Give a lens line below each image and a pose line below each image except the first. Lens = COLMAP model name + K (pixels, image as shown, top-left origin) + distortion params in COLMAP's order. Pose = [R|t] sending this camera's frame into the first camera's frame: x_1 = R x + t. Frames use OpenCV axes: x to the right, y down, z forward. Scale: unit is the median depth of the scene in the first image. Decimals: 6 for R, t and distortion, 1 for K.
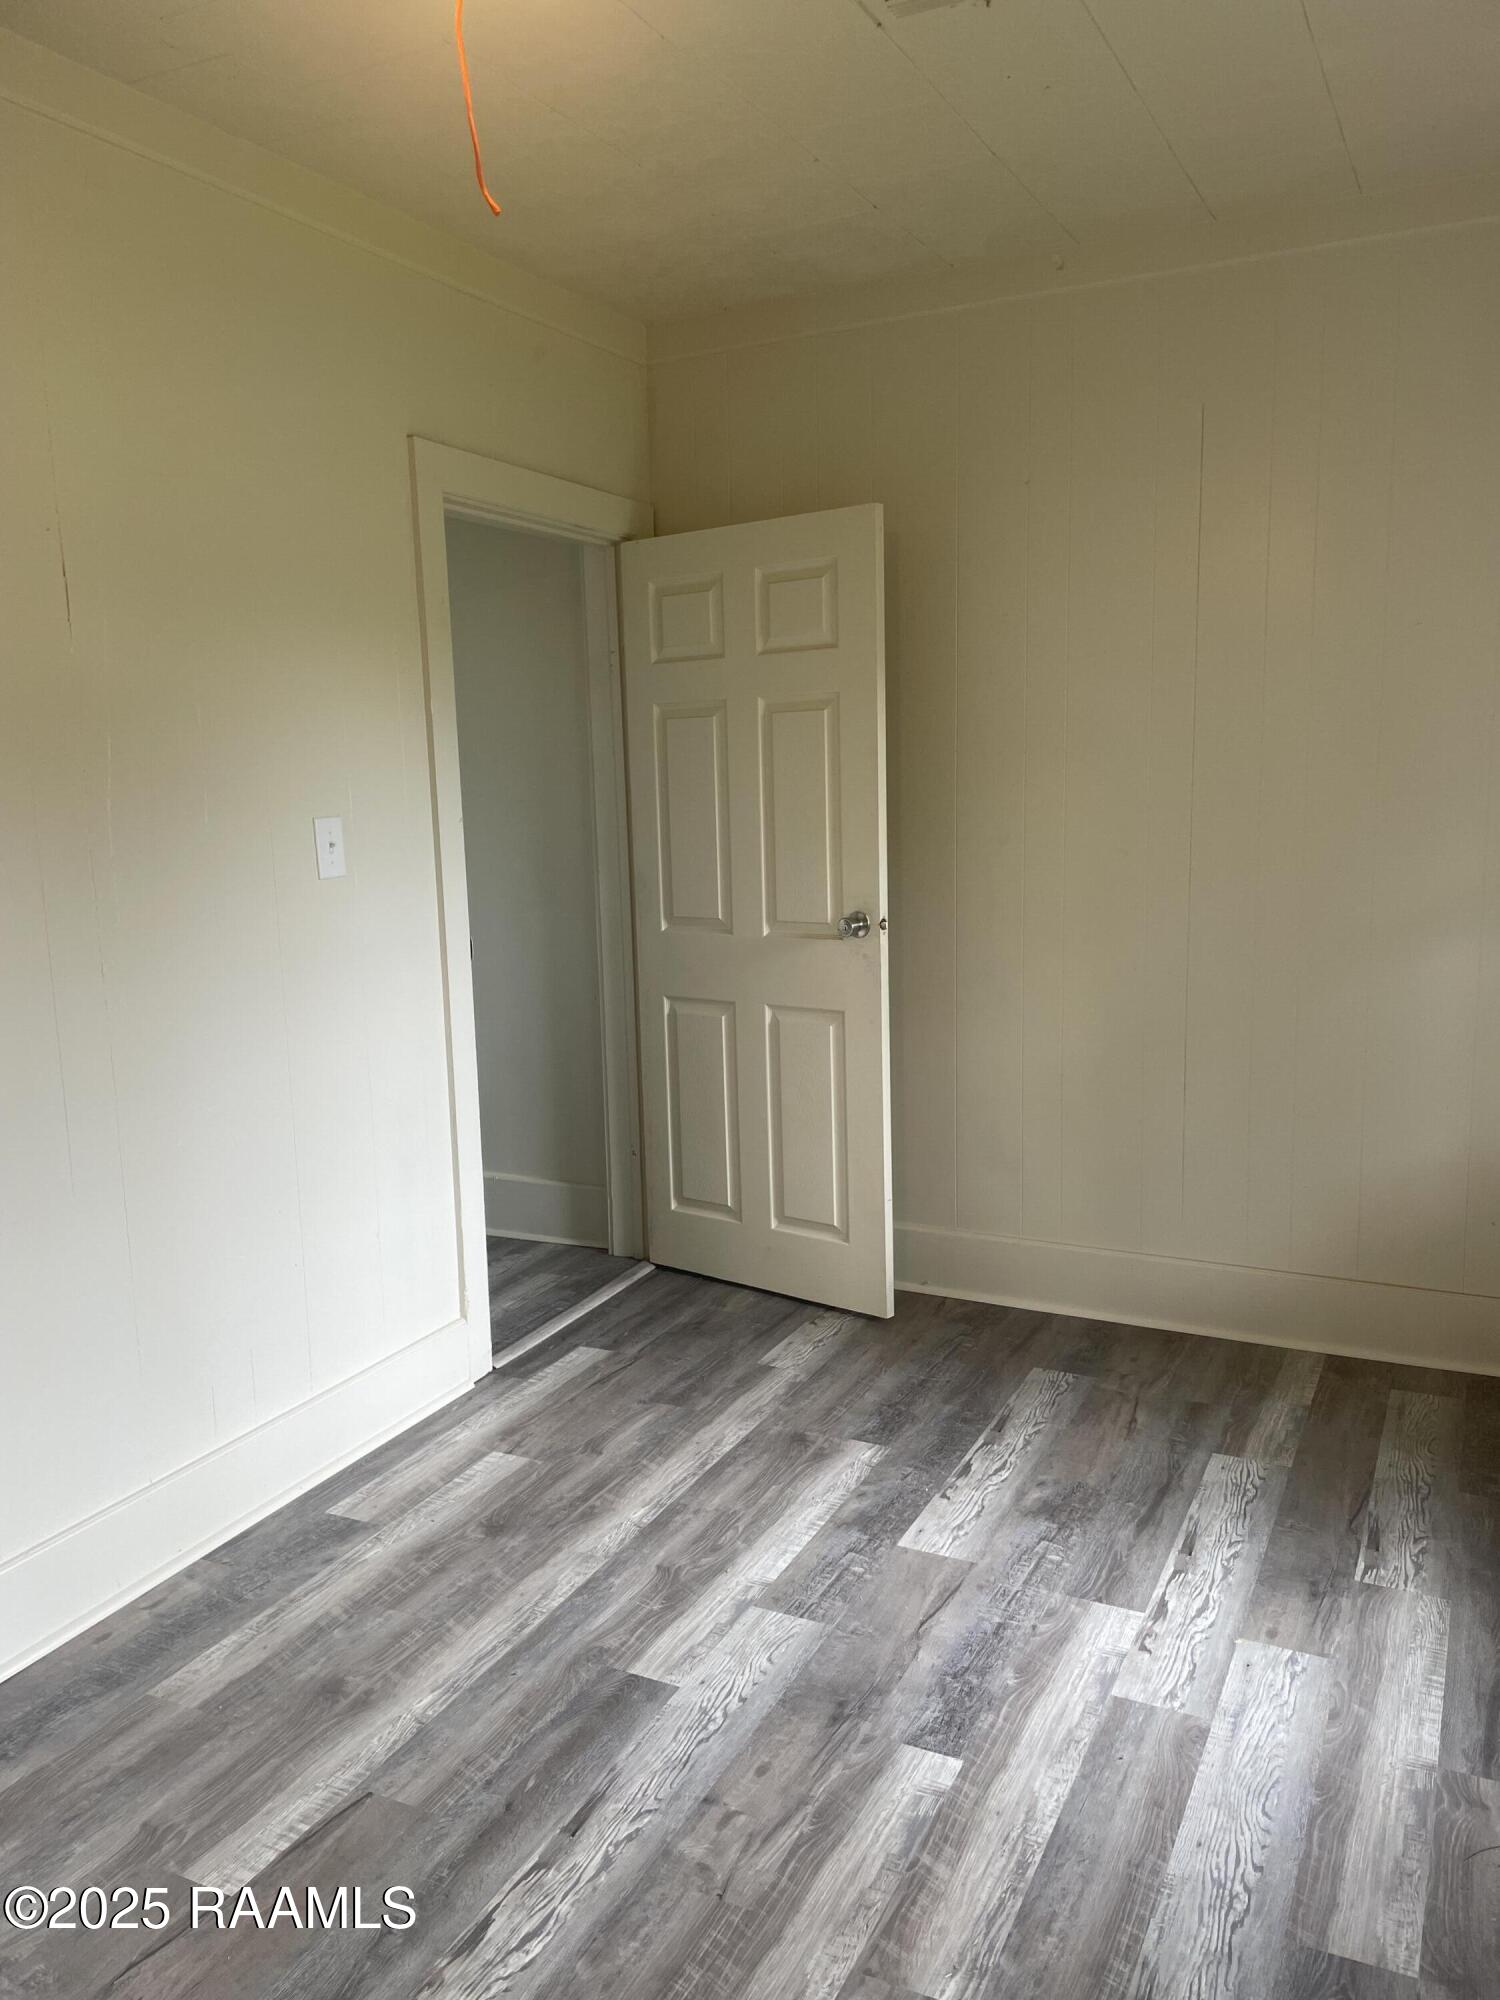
lens RADIAL K [[1536.2, 0, 751.3], [0, 1536.2, 1000.1], [0, 0, 1]] dist [0.082858, -0.113605]
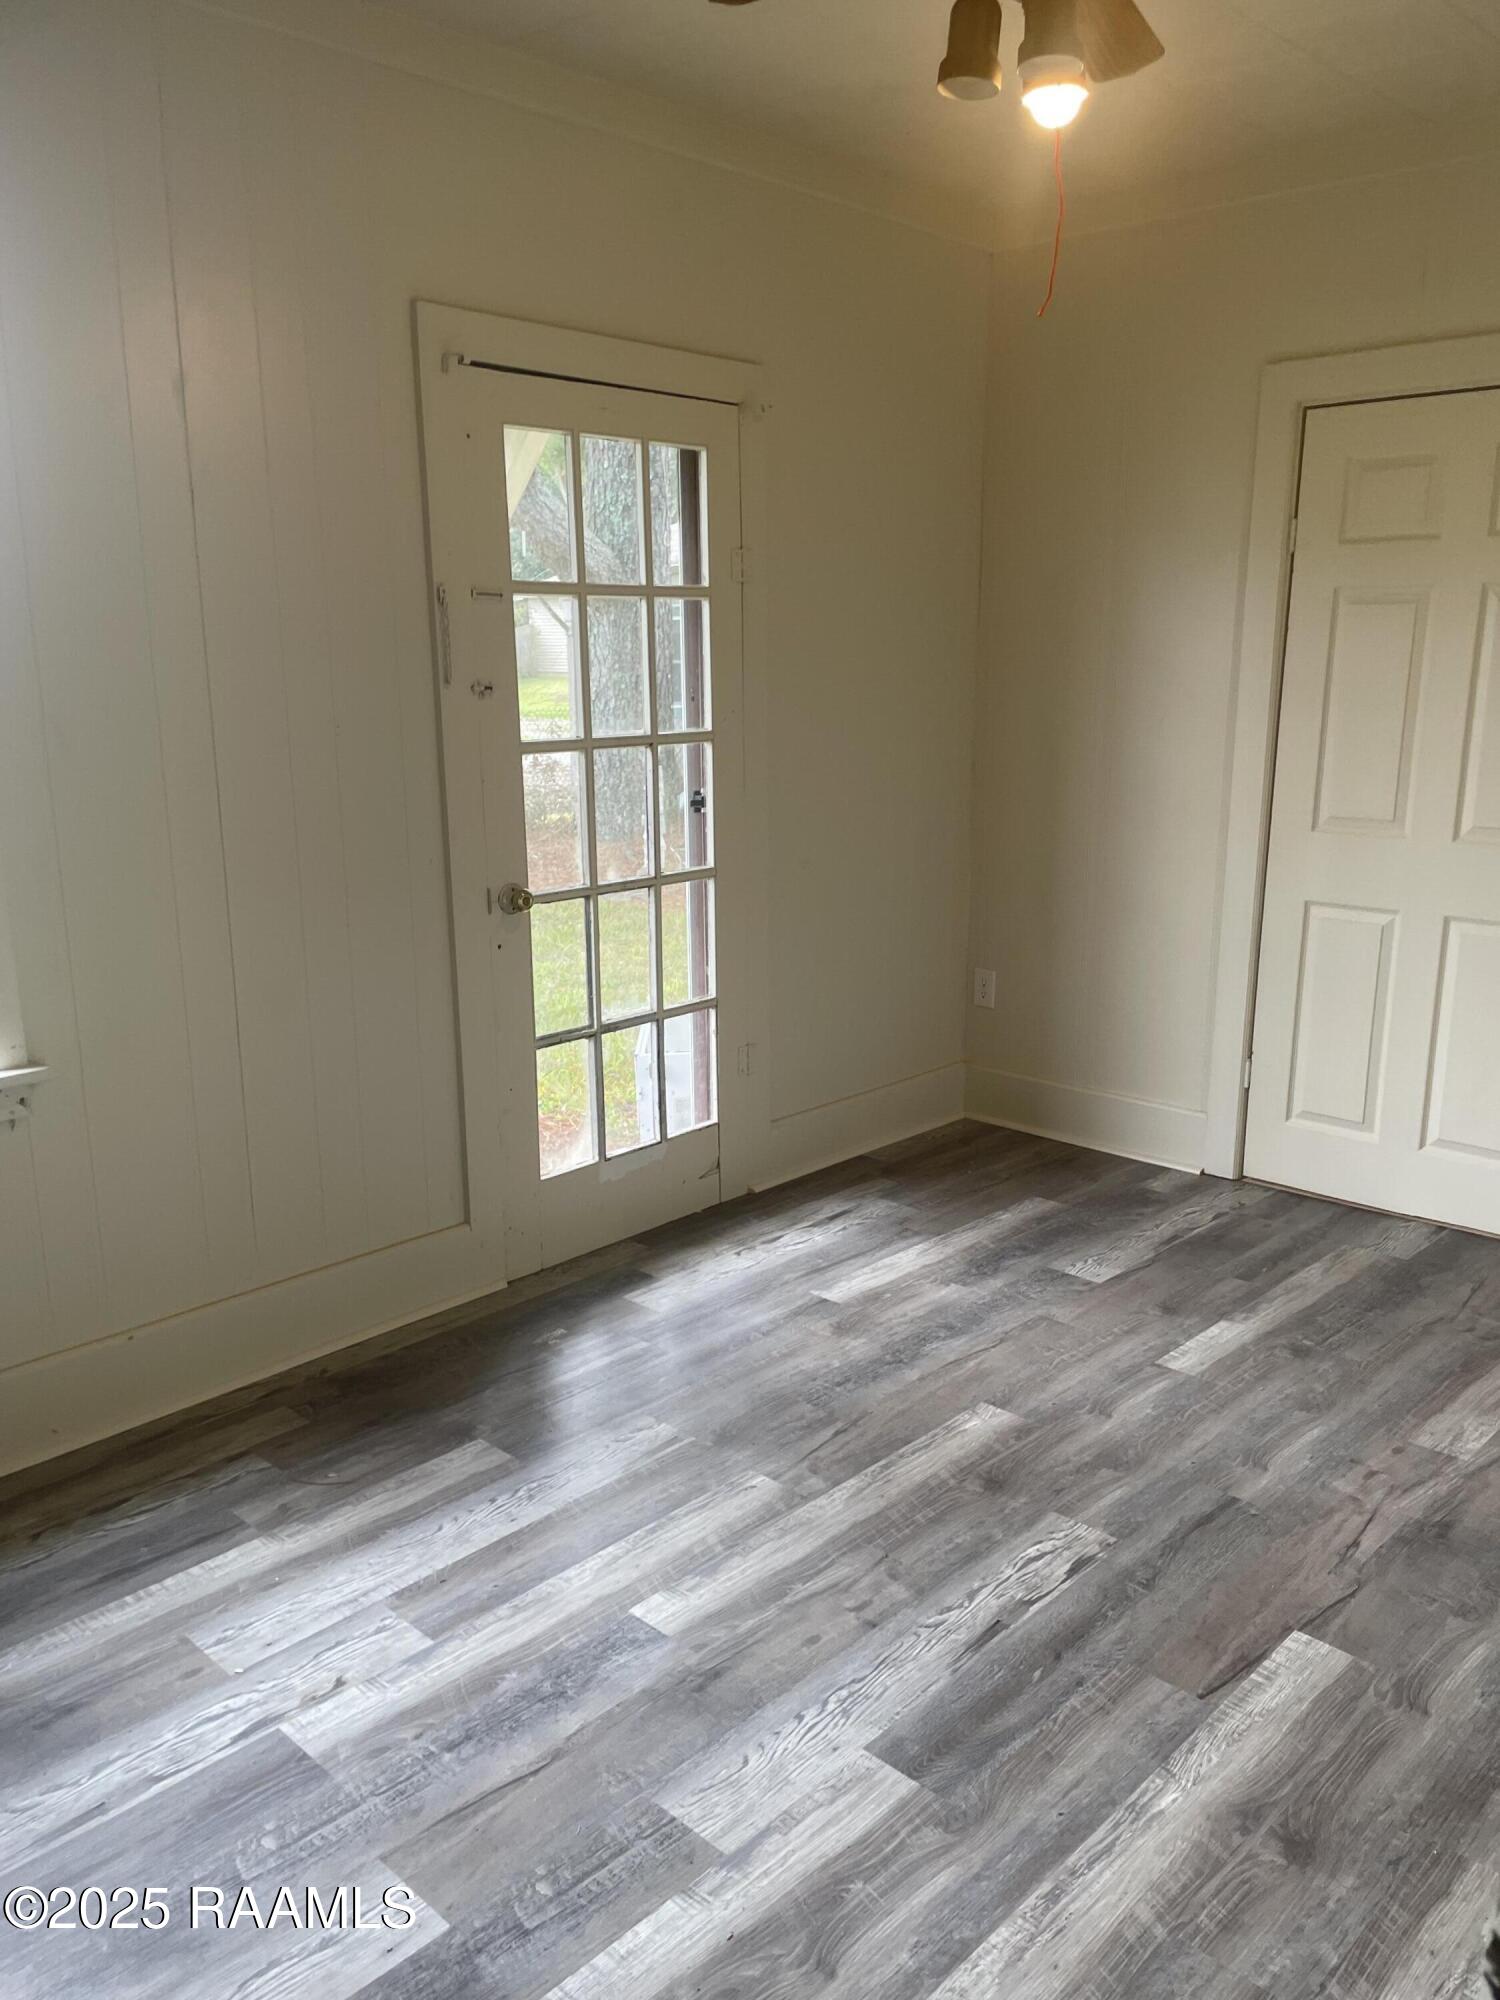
lens RADIAL K [[1536.2, 0, 758.4], [0, 1536.2, 1006.4], [0, 0, 1]] dist [0.082858, -0.113605]
pose [[-0.952435, -0.037312, 0.302450, -0.246630], [0.070995, 0.938000, 0.339288, -0.246758], [-0.296358, 0.344622, -0.890734, 1.721013]]
